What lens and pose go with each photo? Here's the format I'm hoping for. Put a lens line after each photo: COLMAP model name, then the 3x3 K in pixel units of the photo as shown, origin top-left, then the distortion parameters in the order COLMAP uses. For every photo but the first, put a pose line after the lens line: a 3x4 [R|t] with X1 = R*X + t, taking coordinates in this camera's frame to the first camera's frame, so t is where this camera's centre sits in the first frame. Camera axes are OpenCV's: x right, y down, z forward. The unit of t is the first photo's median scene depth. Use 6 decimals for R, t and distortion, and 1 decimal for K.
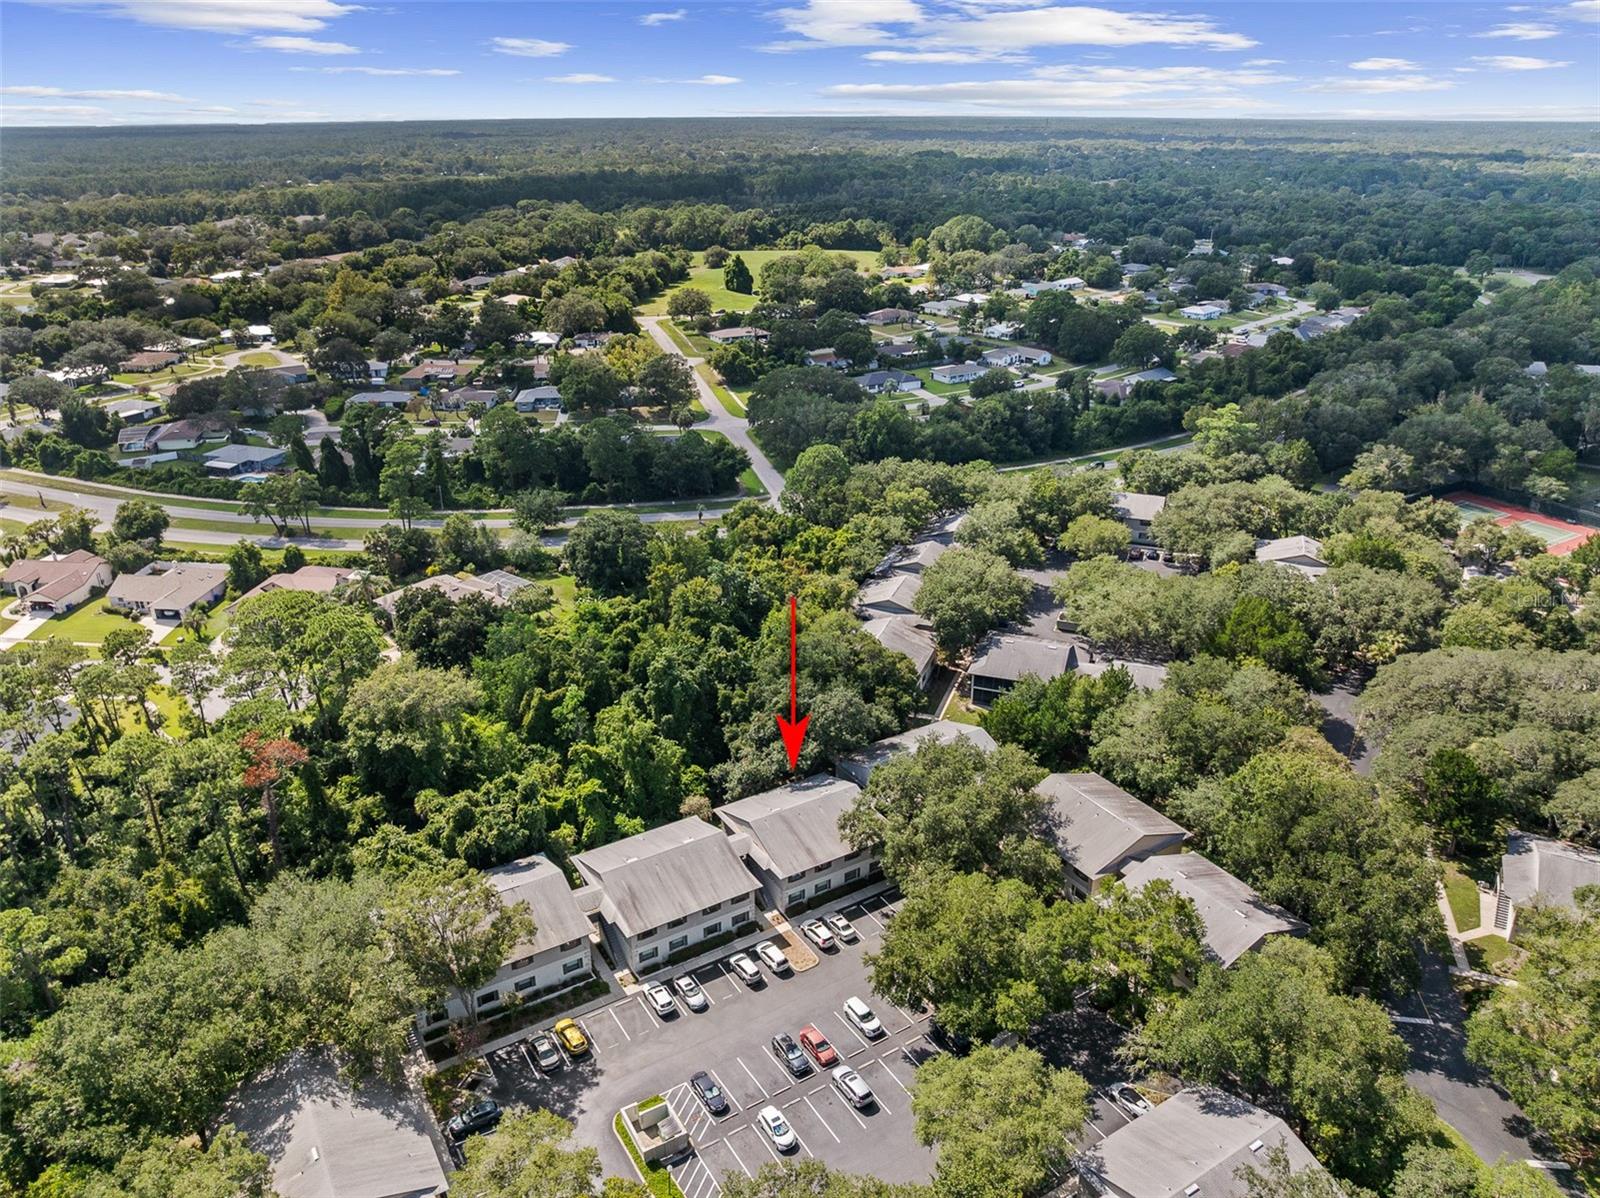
lens RADIAL K [[1130.5, 0, 800.0], [0, 1130.5, 599.0], [0, 0, 1]] dist [-0.041252, 0.006346]
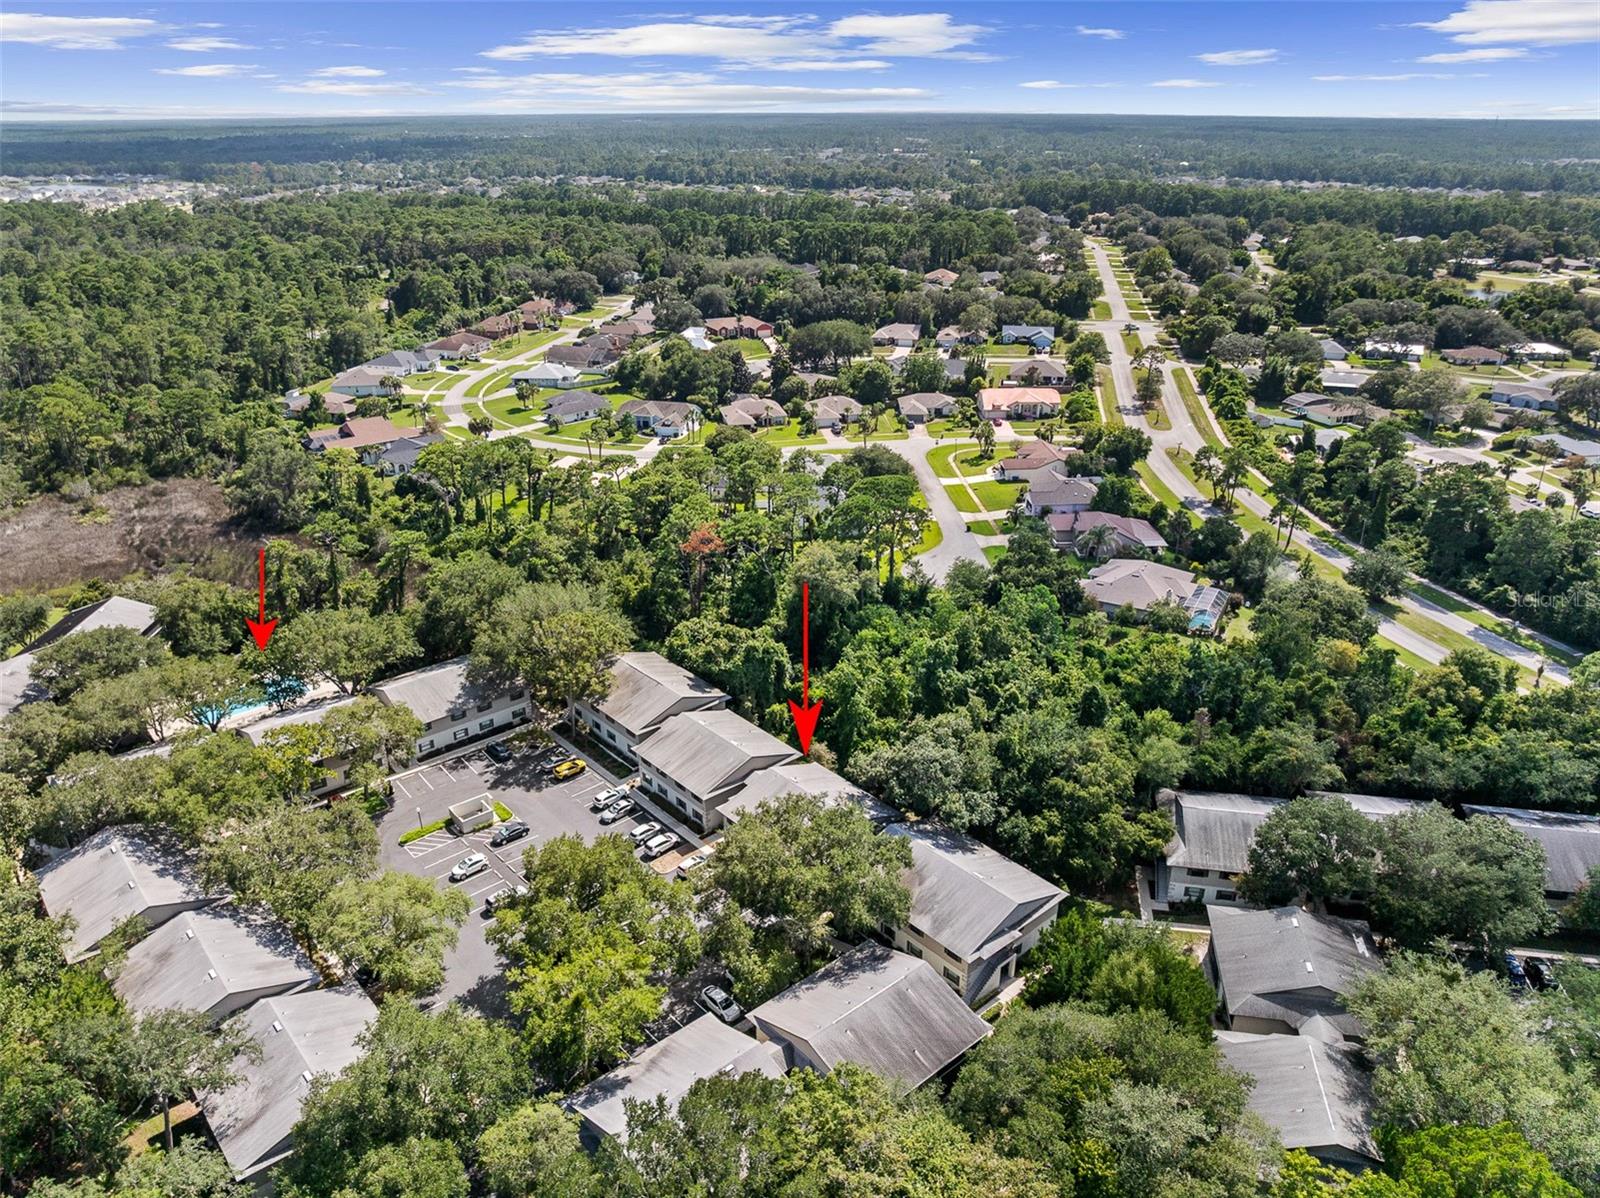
lens RADIAL K [[1144.3, 0, 800.0], [0, 1144.3, 599.0], [0, 0, 1]] dist [-0.034154, 0.003548]
pose [[0.164990, 0.391680, -0.905188, 0.861839], [-0.393076, 0.867843, 0.303874, -0.273606], [0.904583, 0.305672, 0.297145, 0.655476]]
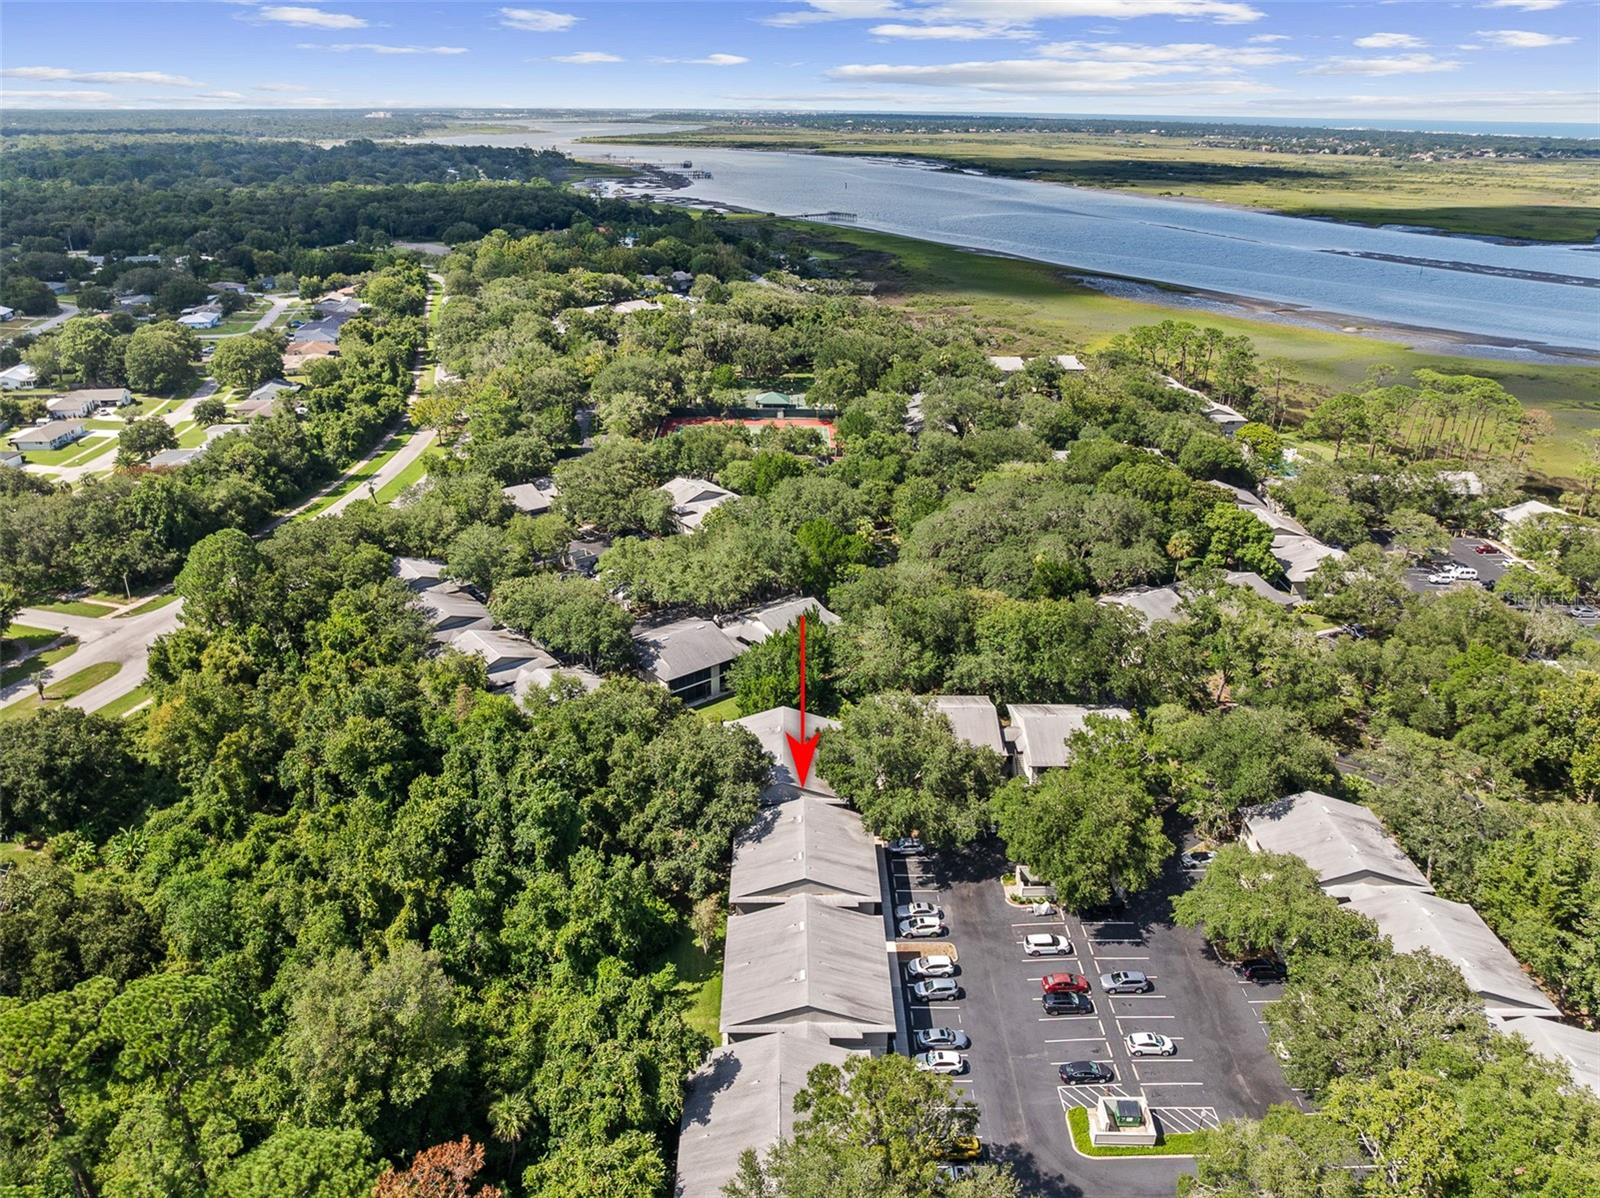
lens RADIAL K [[1130.5, 0, 800.0], [0, 1130.5, 599.0], [0, 0, 1]] dist [-0.041252, 0.006346]
pose [[0.519070, -0.339627, 0.784360, -0.670723], [0.331078, 0.925920, 0.181822, -0.175445], [-0.788006, 0.165306, 0.593060, 0.412370]]
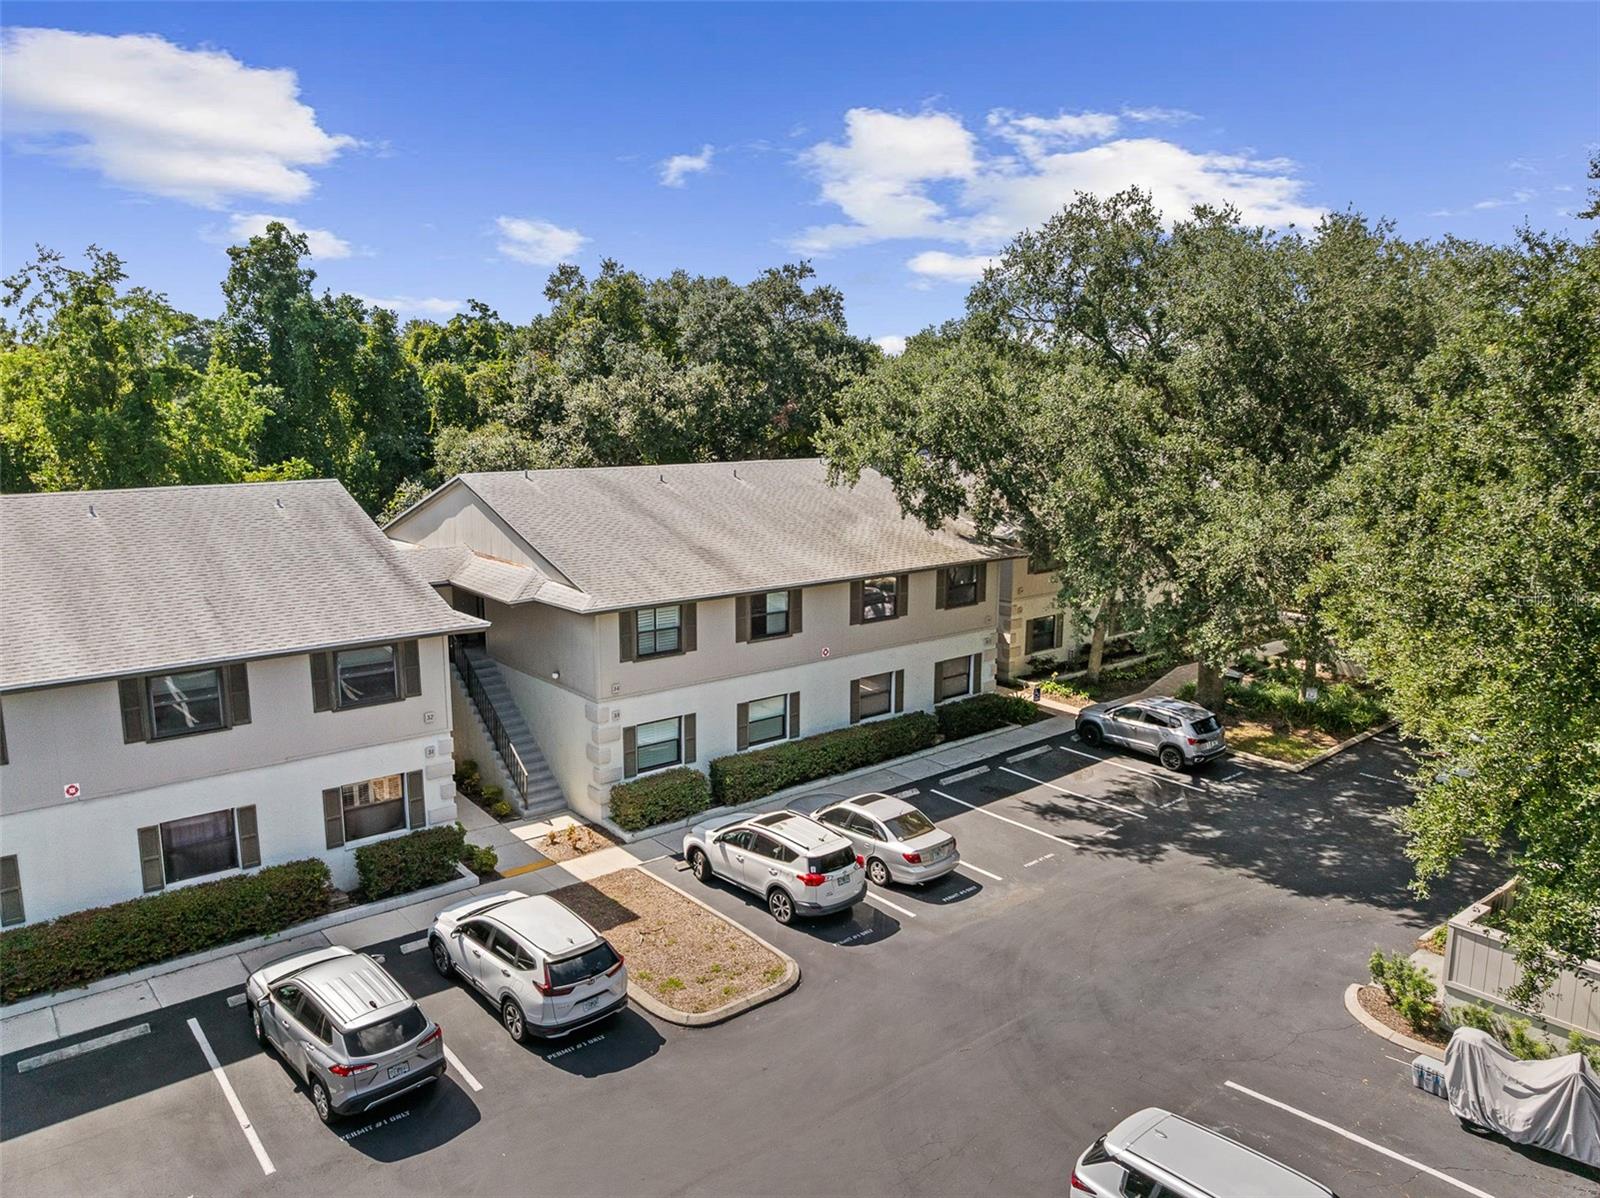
lens RADIAL K [[1130.5, 0, 800.0], [0, 1130.5, 599.0], [0, 0, 1]] dist [-0.041252, 0.006346]
pose [[0.990730, -0.020318, 0.134317, -0.004820], [0.050705, 0.972604, -0.226873, 0.282056], [-0.126027, 0.231580, 0.964618, 0.755417]]
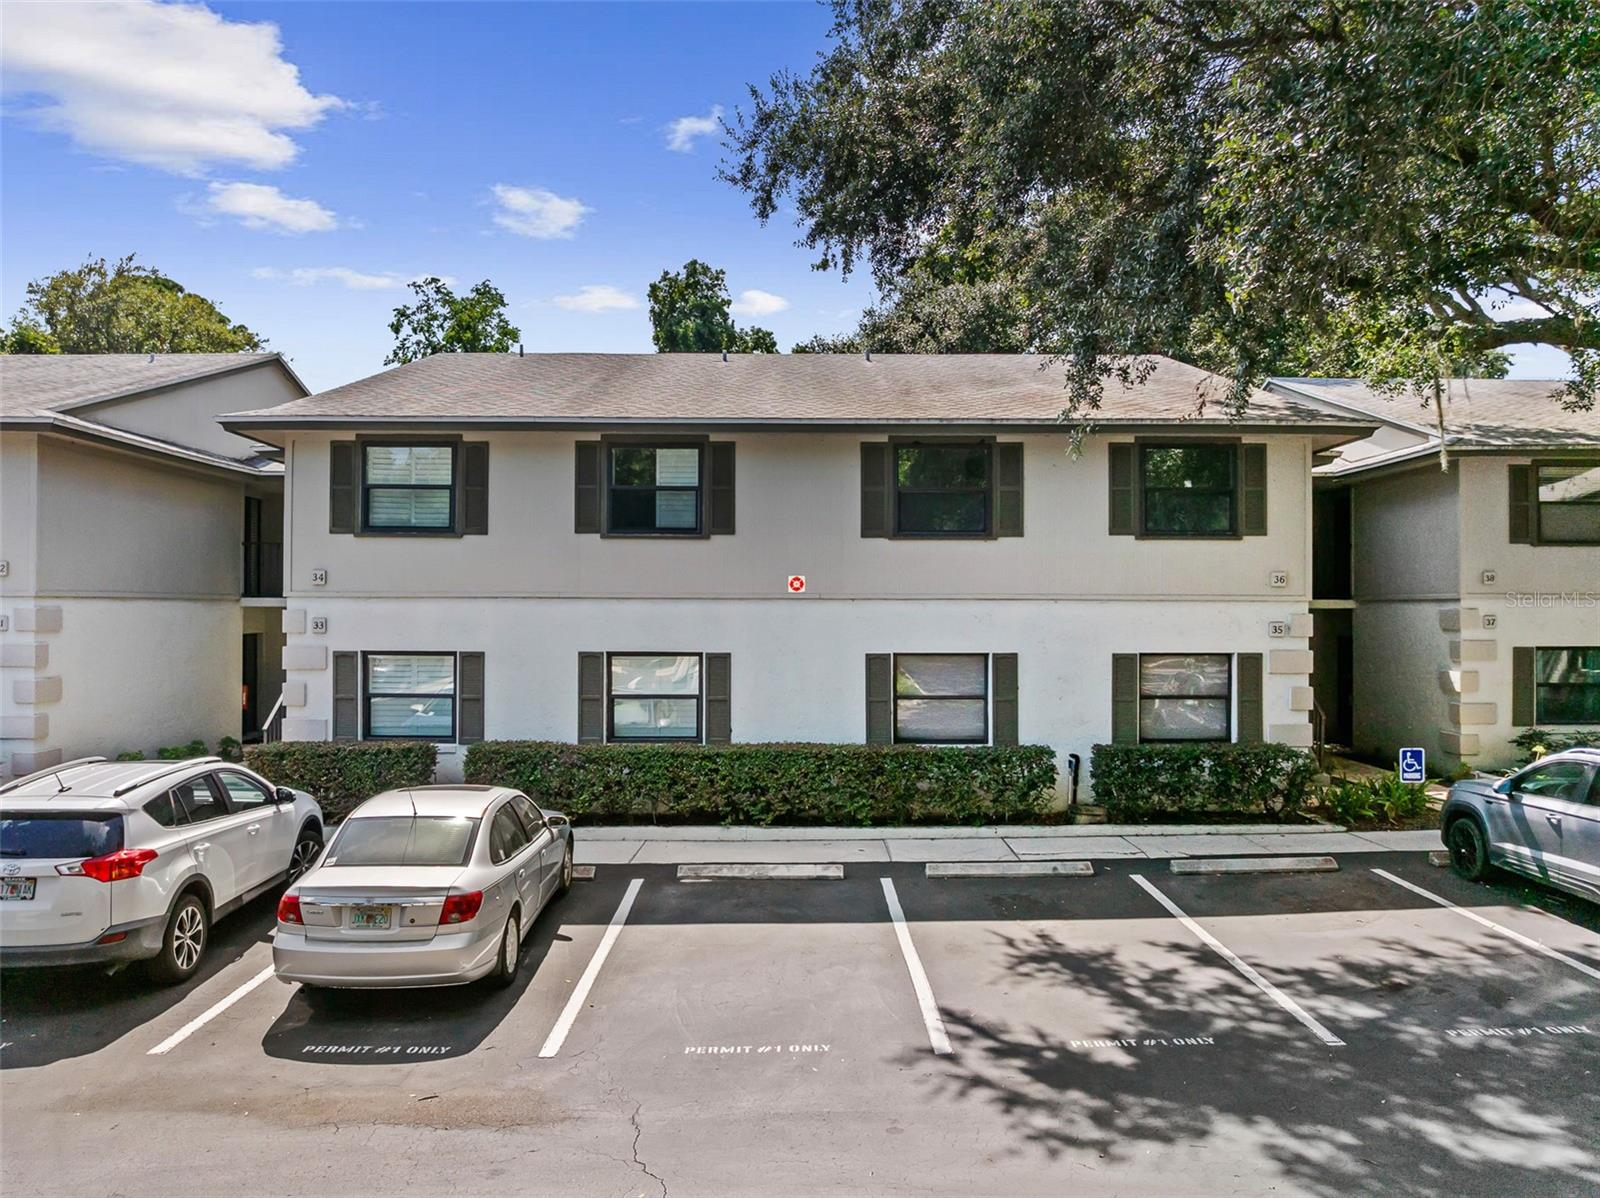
lens RADIAL K [[1144.3, 0, 800.0], [0, 1144.3, 599.0], [0, 0, 1]] dist [-0.034154, 0.003548]
pose [[0.853452, -0.000526, -0.521172, 0.099241], [-0.210549, 0.914414, -0.345710, 0.282740], [0.476749, 0.404779, 0.780298, 0.897362]]
